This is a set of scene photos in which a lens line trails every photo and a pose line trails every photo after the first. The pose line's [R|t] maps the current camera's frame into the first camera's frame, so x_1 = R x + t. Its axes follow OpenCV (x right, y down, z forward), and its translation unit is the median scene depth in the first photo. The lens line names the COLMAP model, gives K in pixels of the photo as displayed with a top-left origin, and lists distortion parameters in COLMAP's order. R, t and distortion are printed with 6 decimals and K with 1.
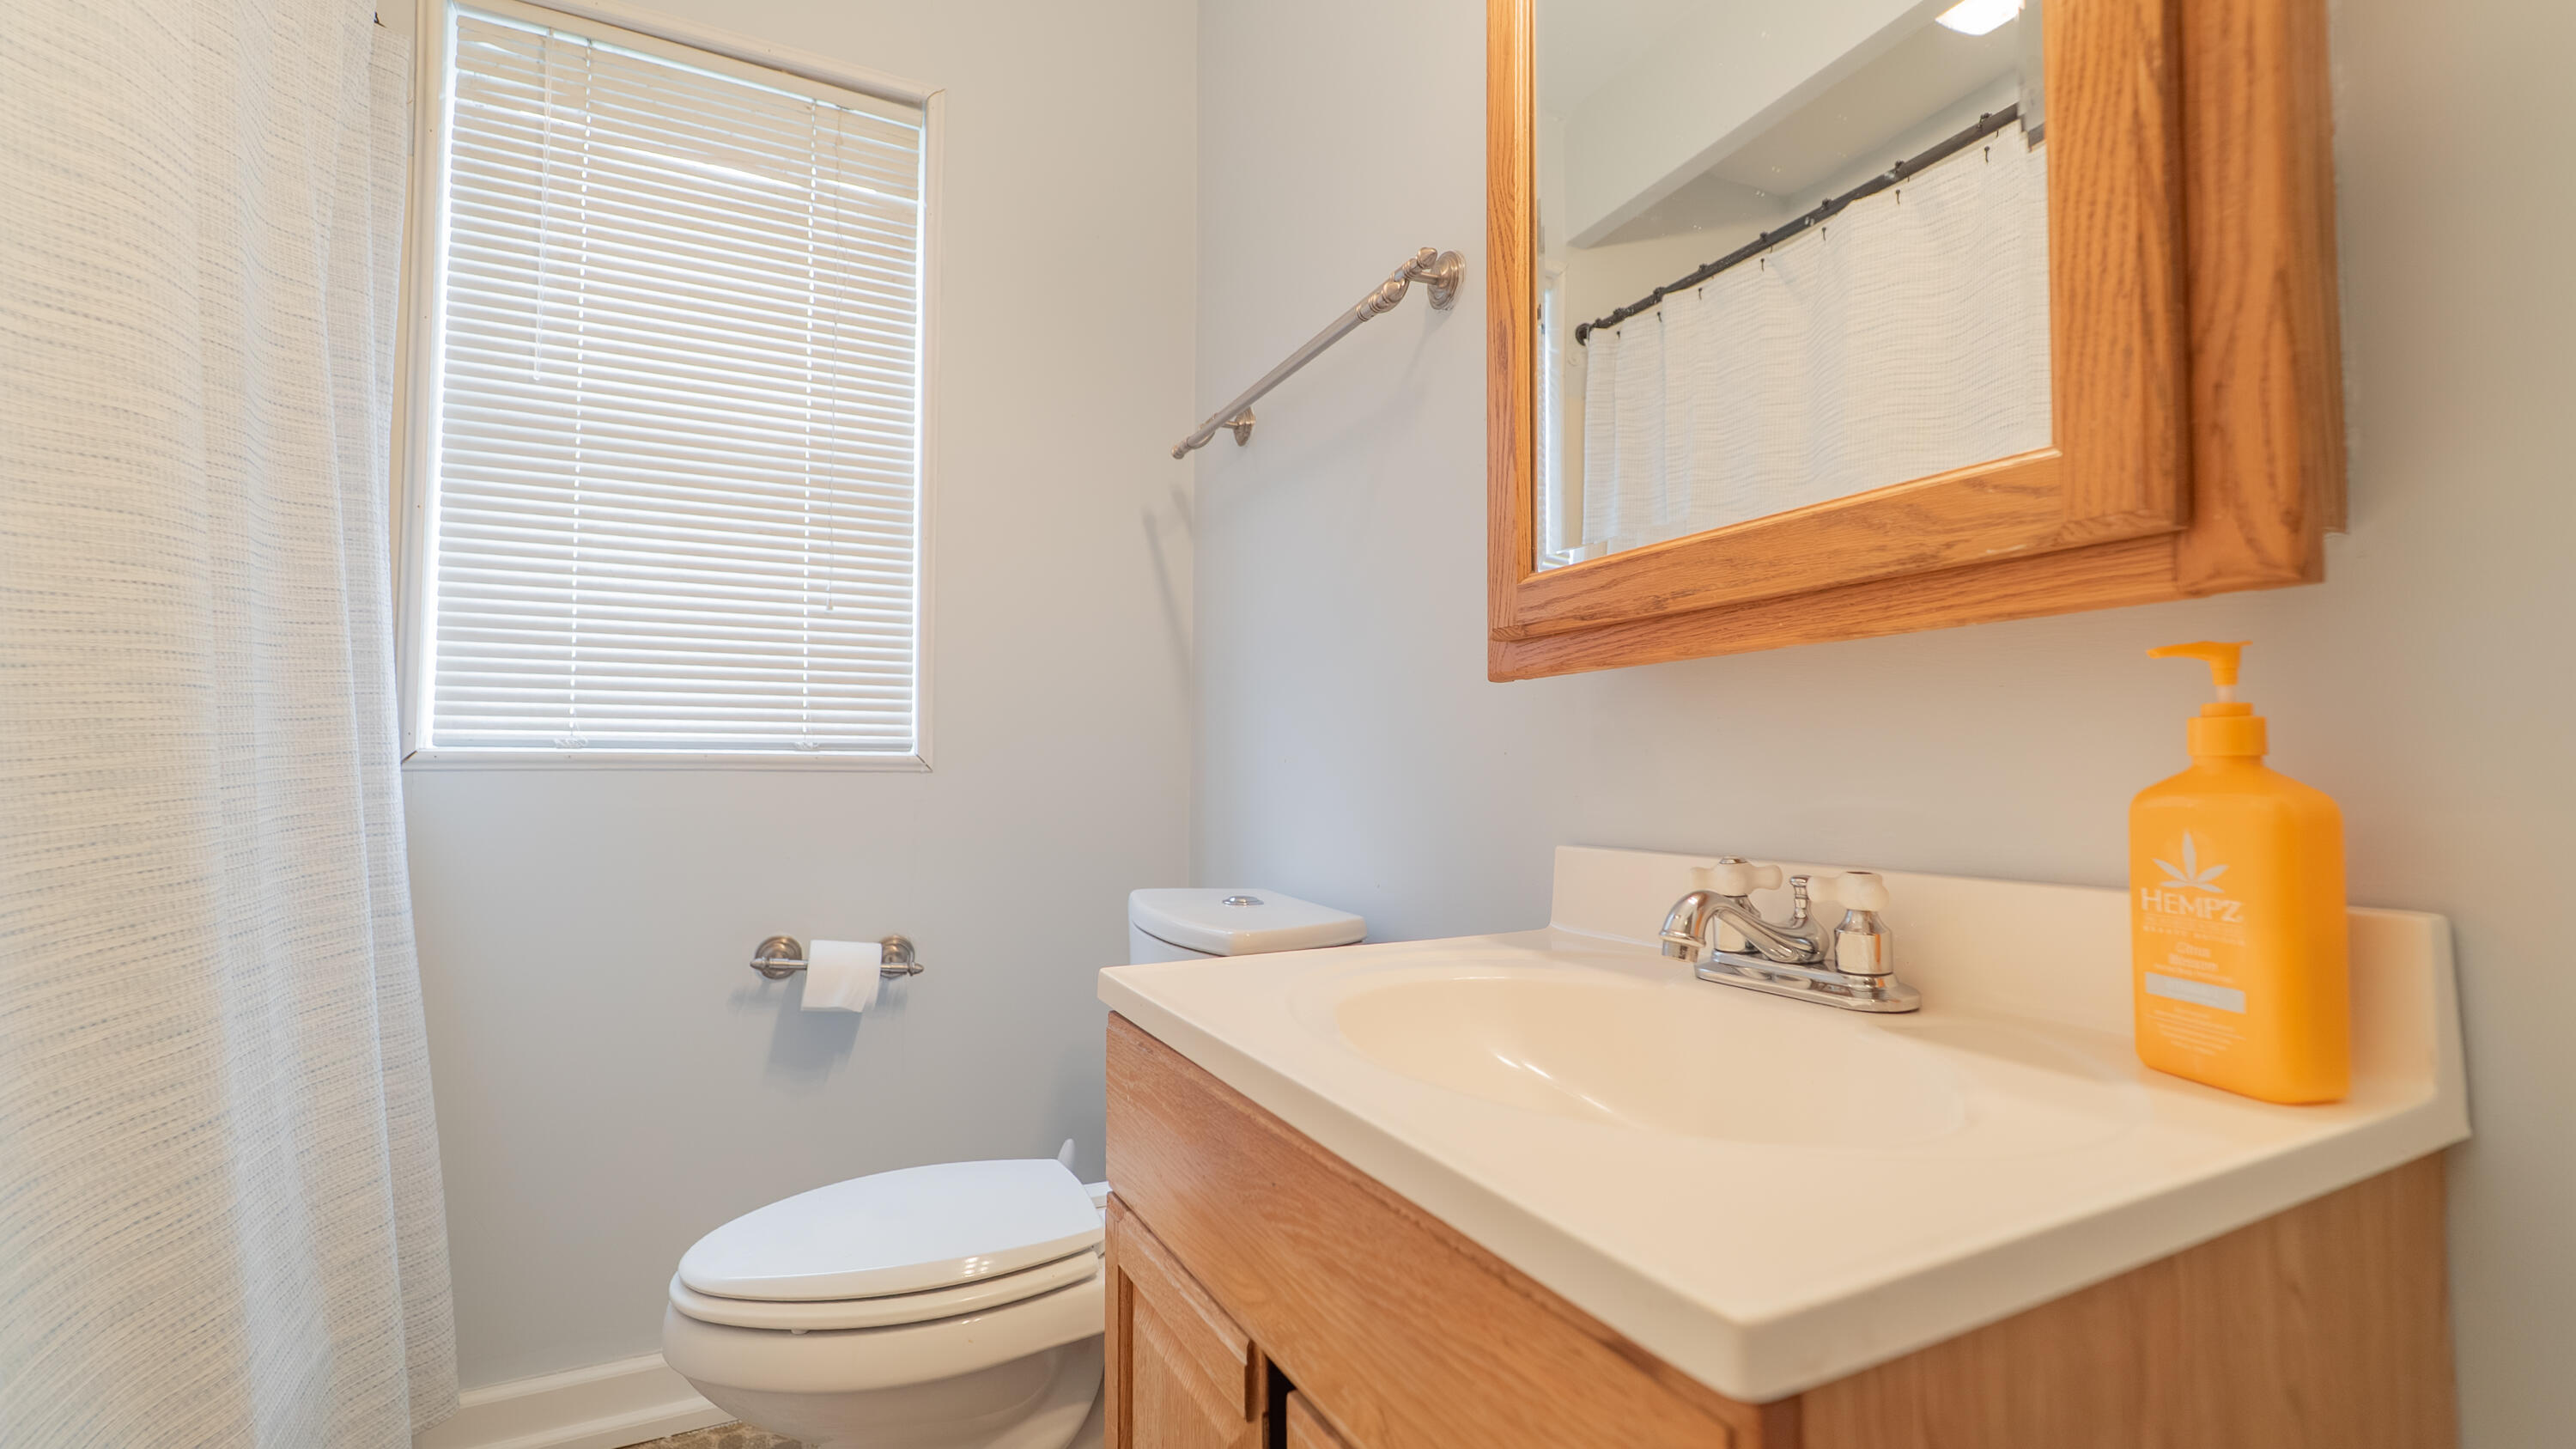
lens RADIAL K [[1099.1, 0, 1296.1], [0, 1099.1, 742.9], [0, 0, 1]] dist [-0.001938, -0.004305]
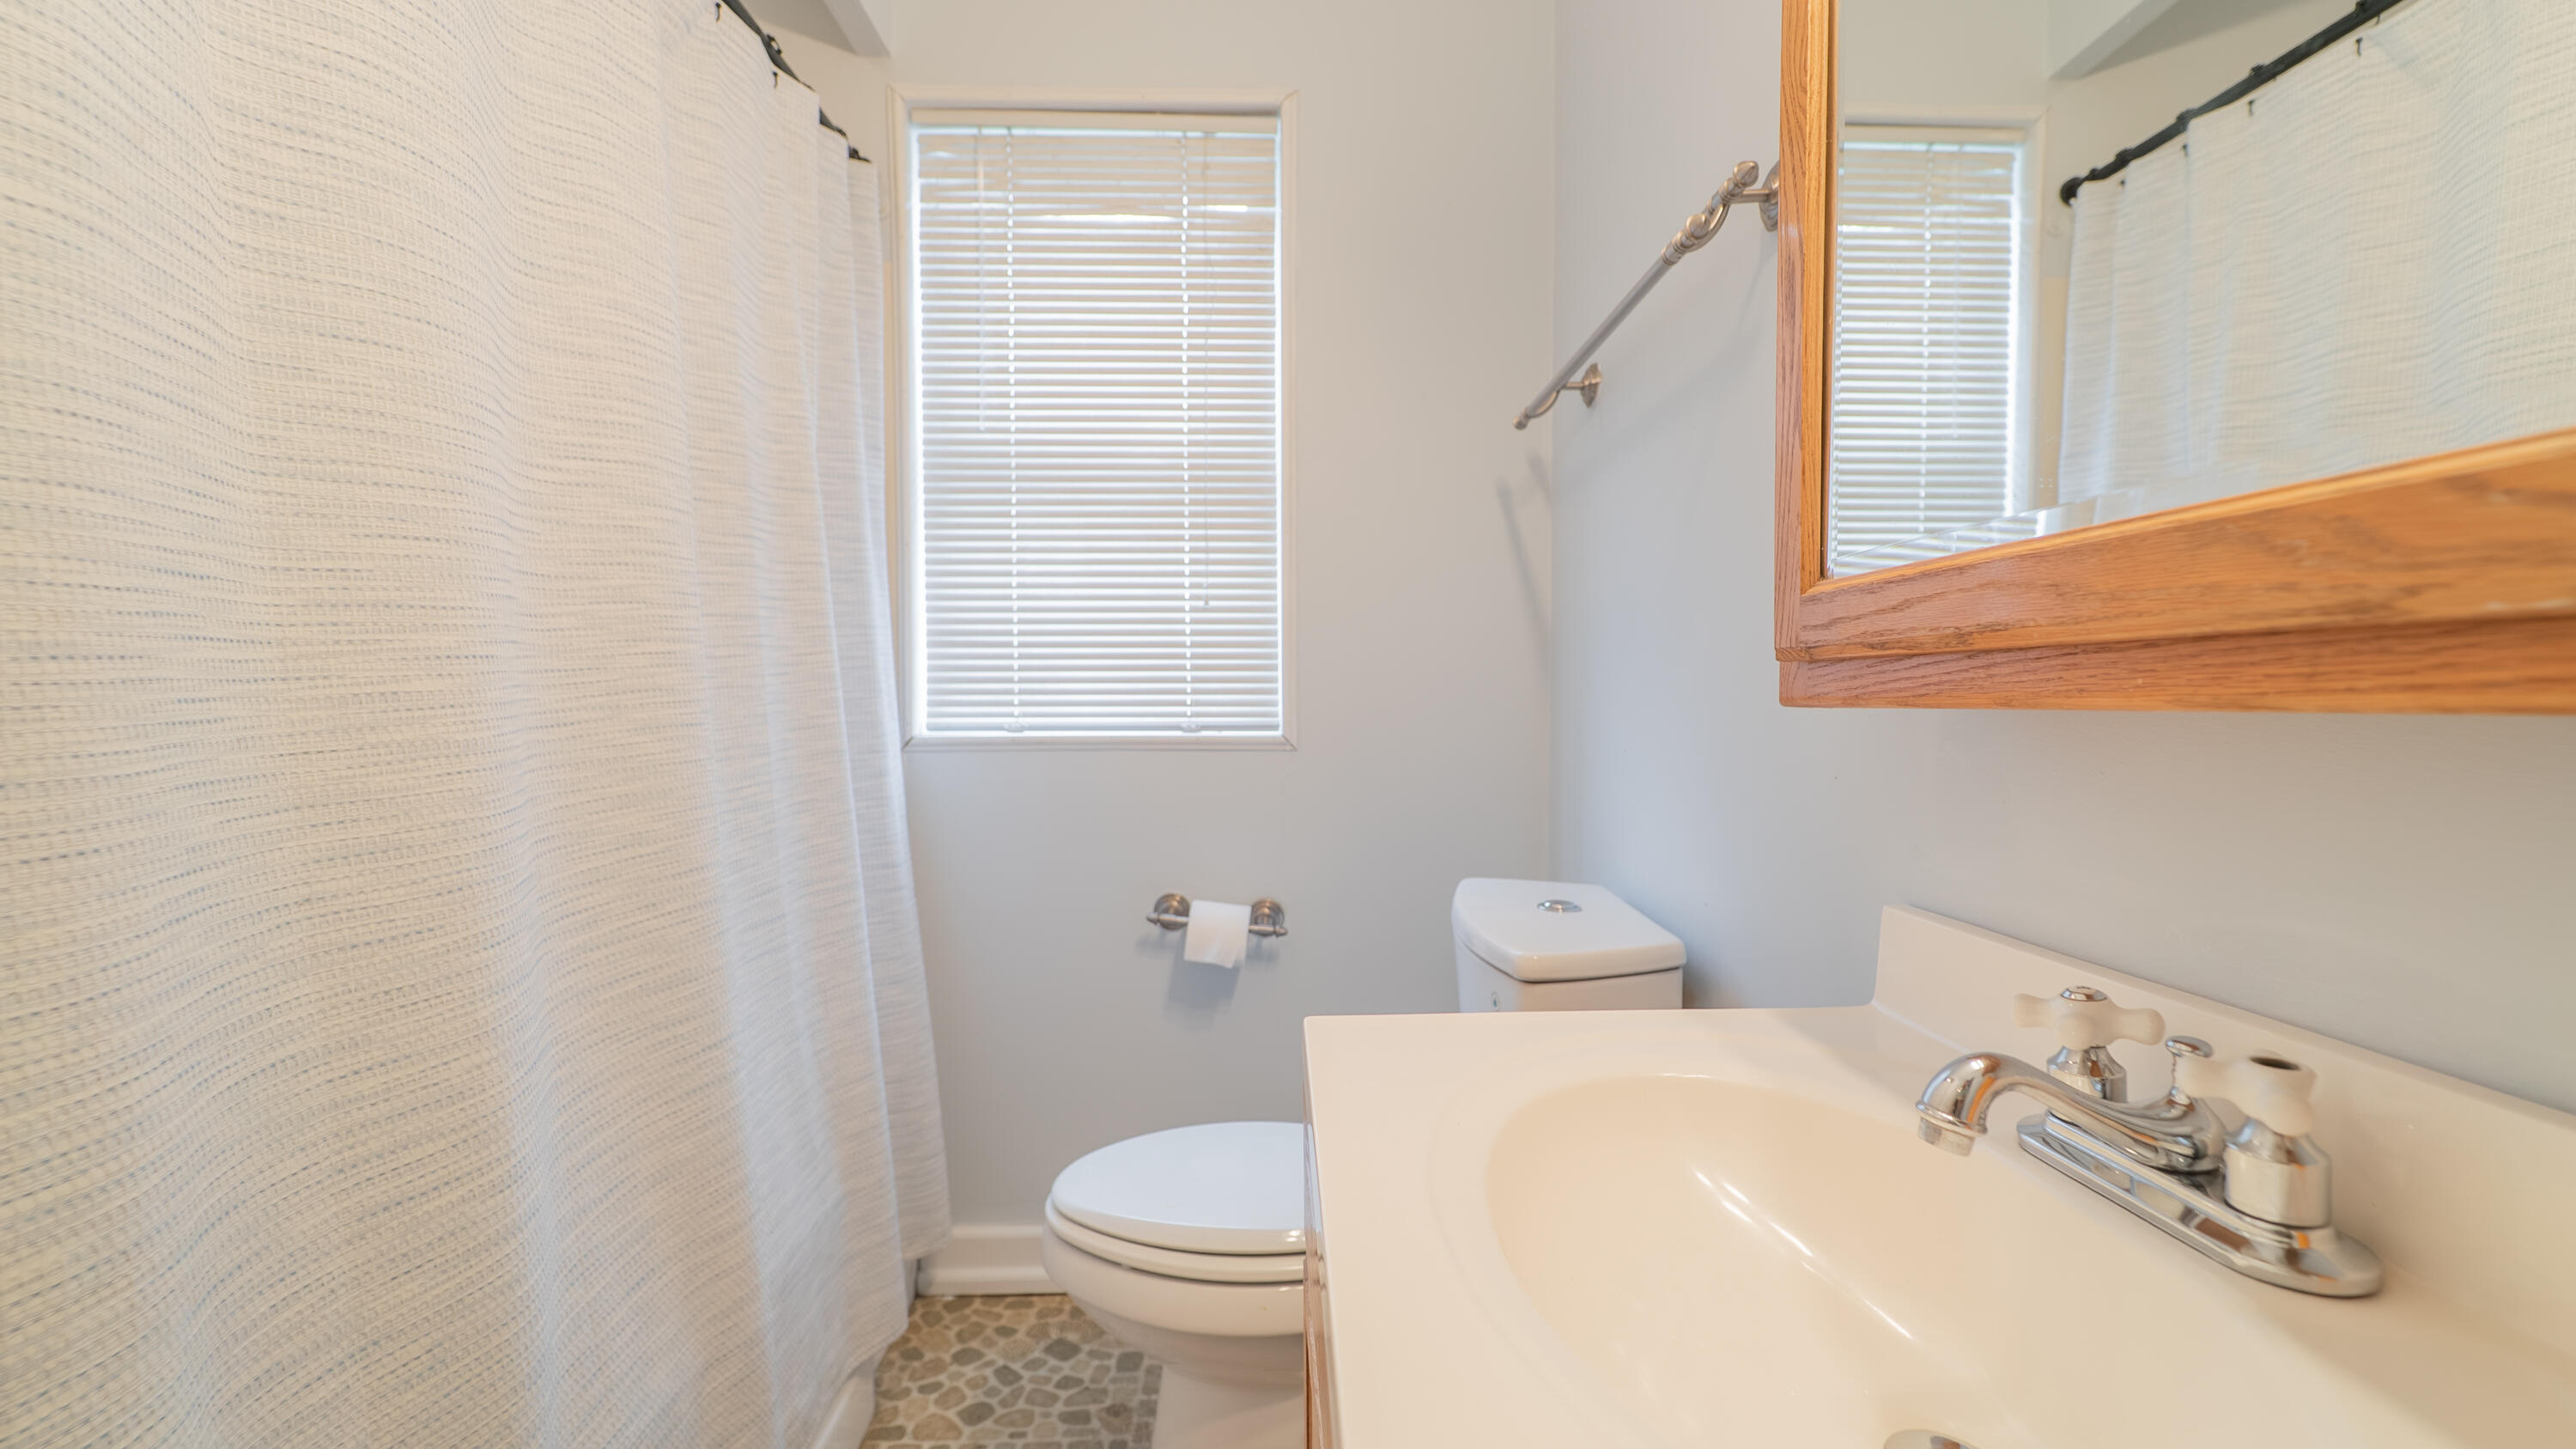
lens RADIAL K [[1028.3, 0, 1308.2], [0, 1028.3, 727.4], [0, 0, 1]] dist [-0.001538, -0.000674]
pose [[0.902267, 0.008677, -0.431090, 0.135821], [0.019783, 0.997912, 0.061490, -0.068460], [0.430723, -0.064009, 0.900211, 0.115397]]
